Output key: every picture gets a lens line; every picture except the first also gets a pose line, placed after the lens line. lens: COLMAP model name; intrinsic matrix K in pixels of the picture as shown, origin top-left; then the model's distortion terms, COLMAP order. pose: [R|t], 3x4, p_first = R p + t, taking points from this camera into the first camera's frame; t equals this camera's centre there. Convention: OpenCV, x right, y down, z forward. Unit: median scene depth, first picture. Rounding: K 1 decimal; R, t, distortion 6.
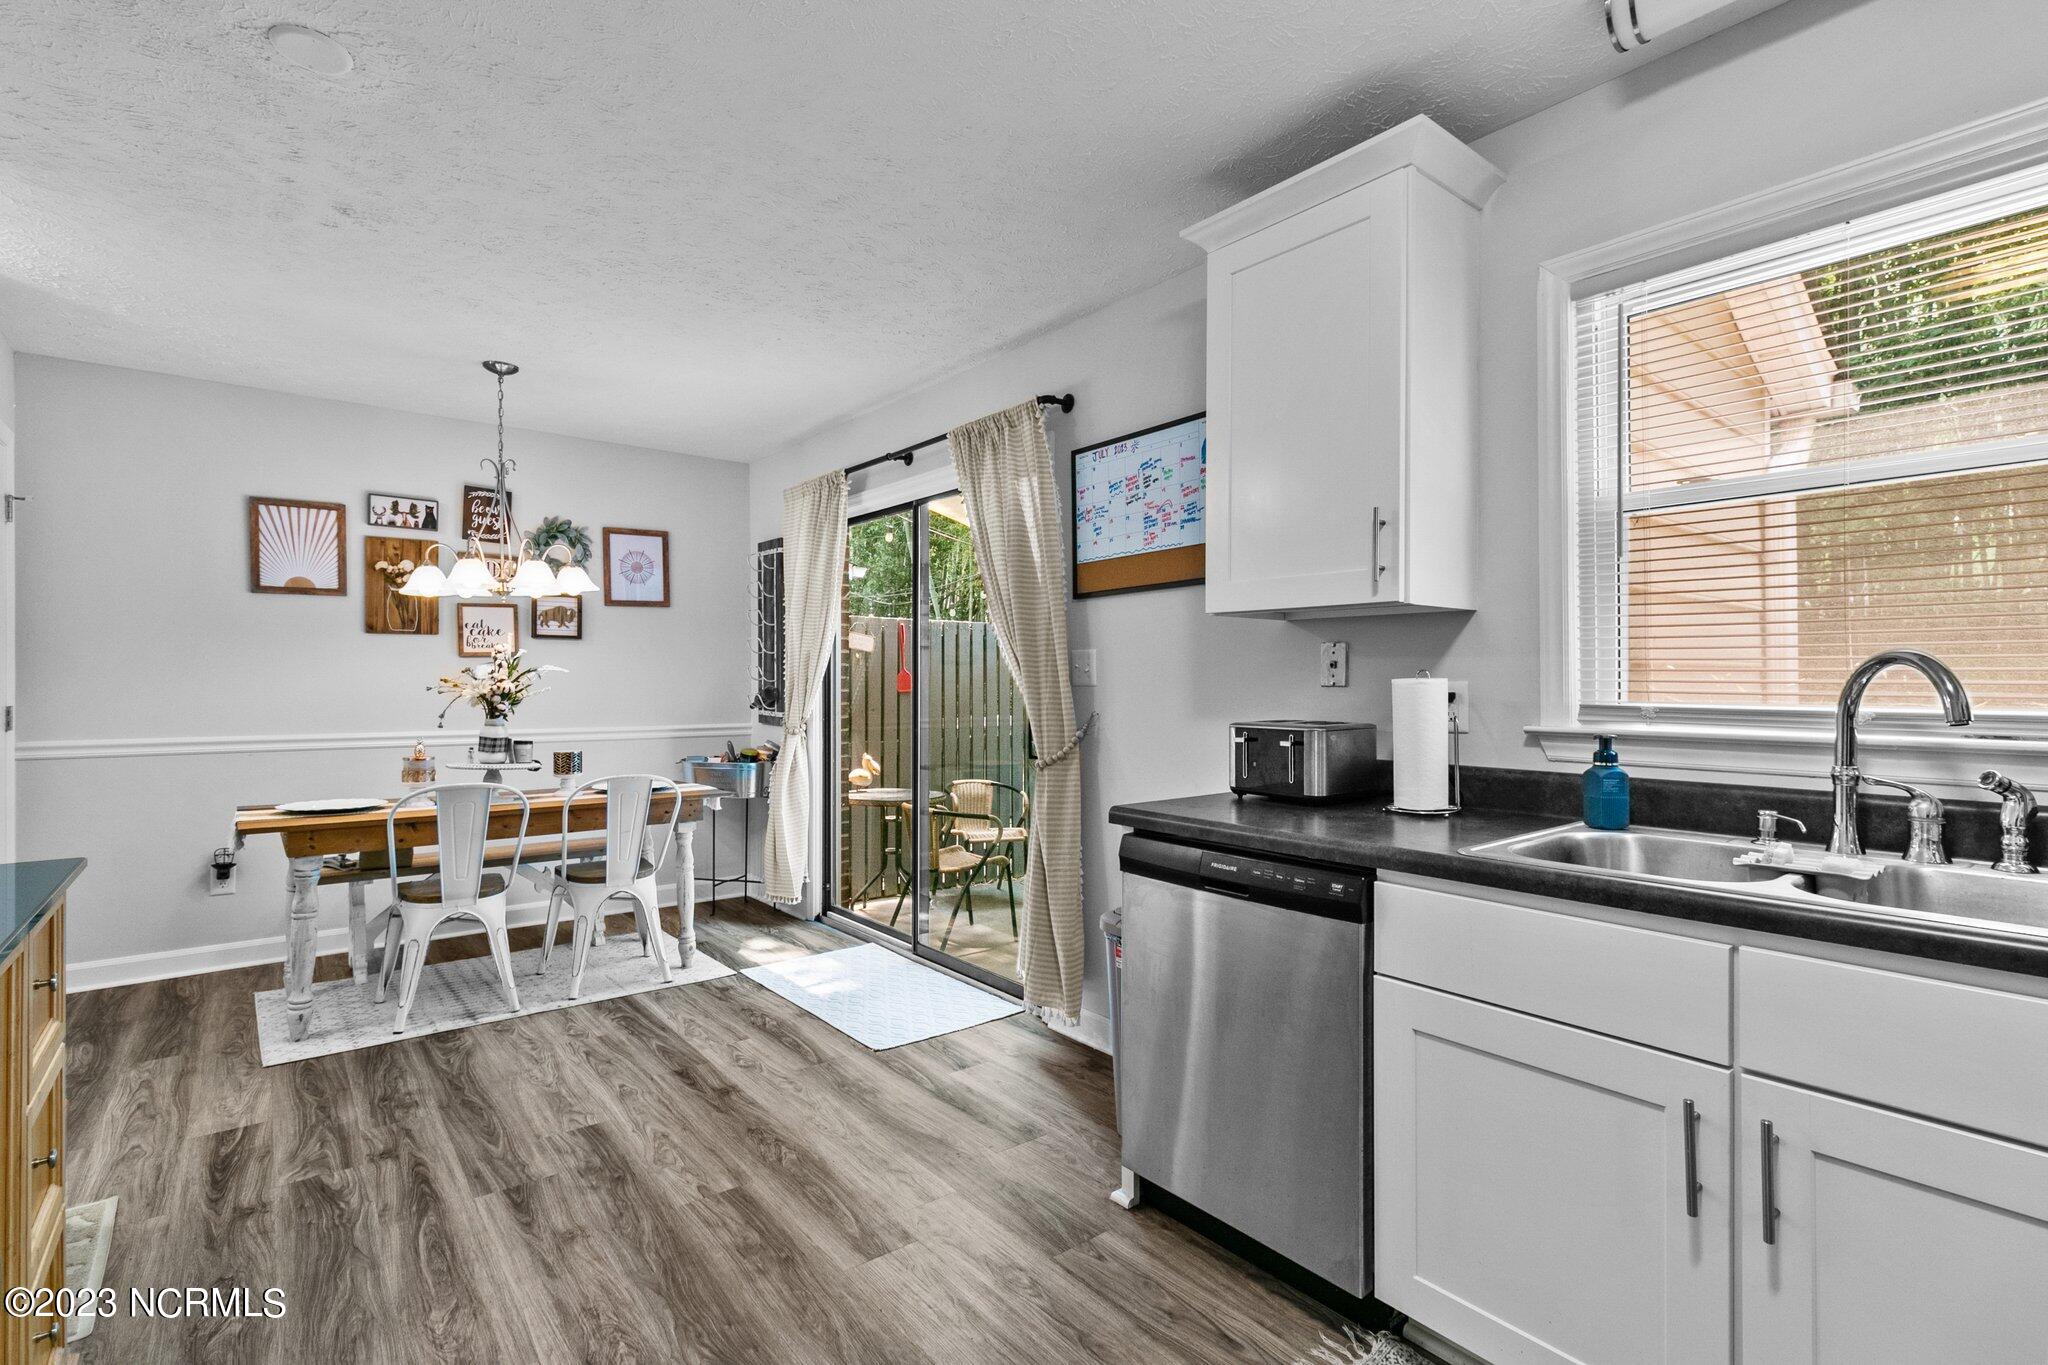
lens RADIAL K [[945.5, 0, 1029.2], [0, 945.5, 680.6], [0, 0, 1]] dist [0.002106, 0.000799]
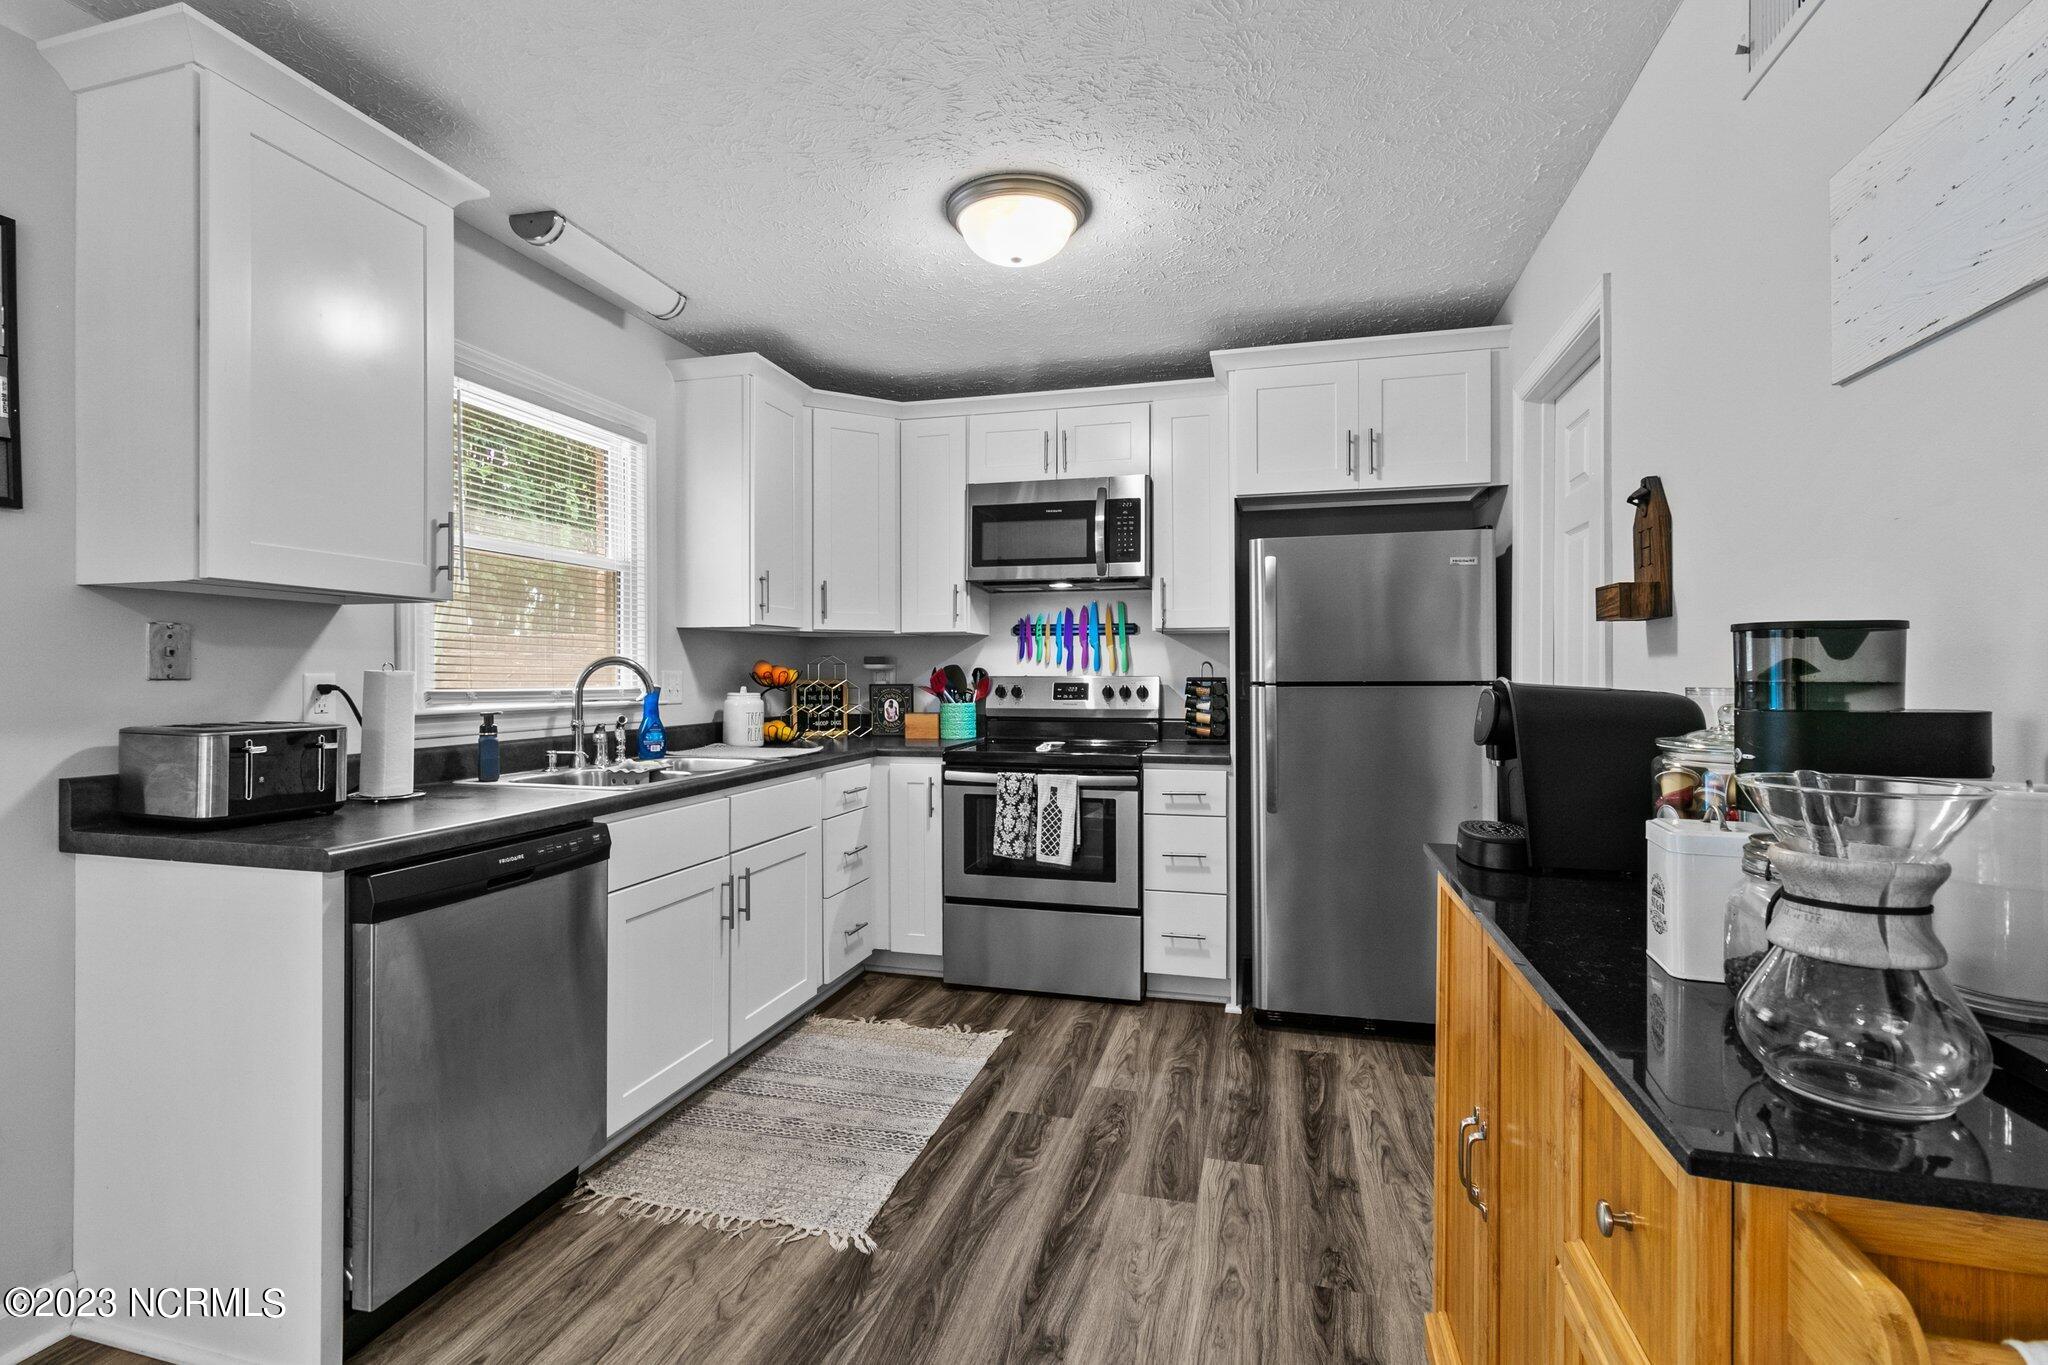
lens RADIAL K [[945.5, 0, 1021.0], [0, 945.5, 675.6], [0, 0, 1]] dist [0.002106, 0.000799]
pose [[-0.596030, -0.002759, 0.802957, -0.999964], [-0.002321, 0.999996, 0.001713, -0.000191], [-0.802959, -0.000843, -0.596034, 1.267146]]
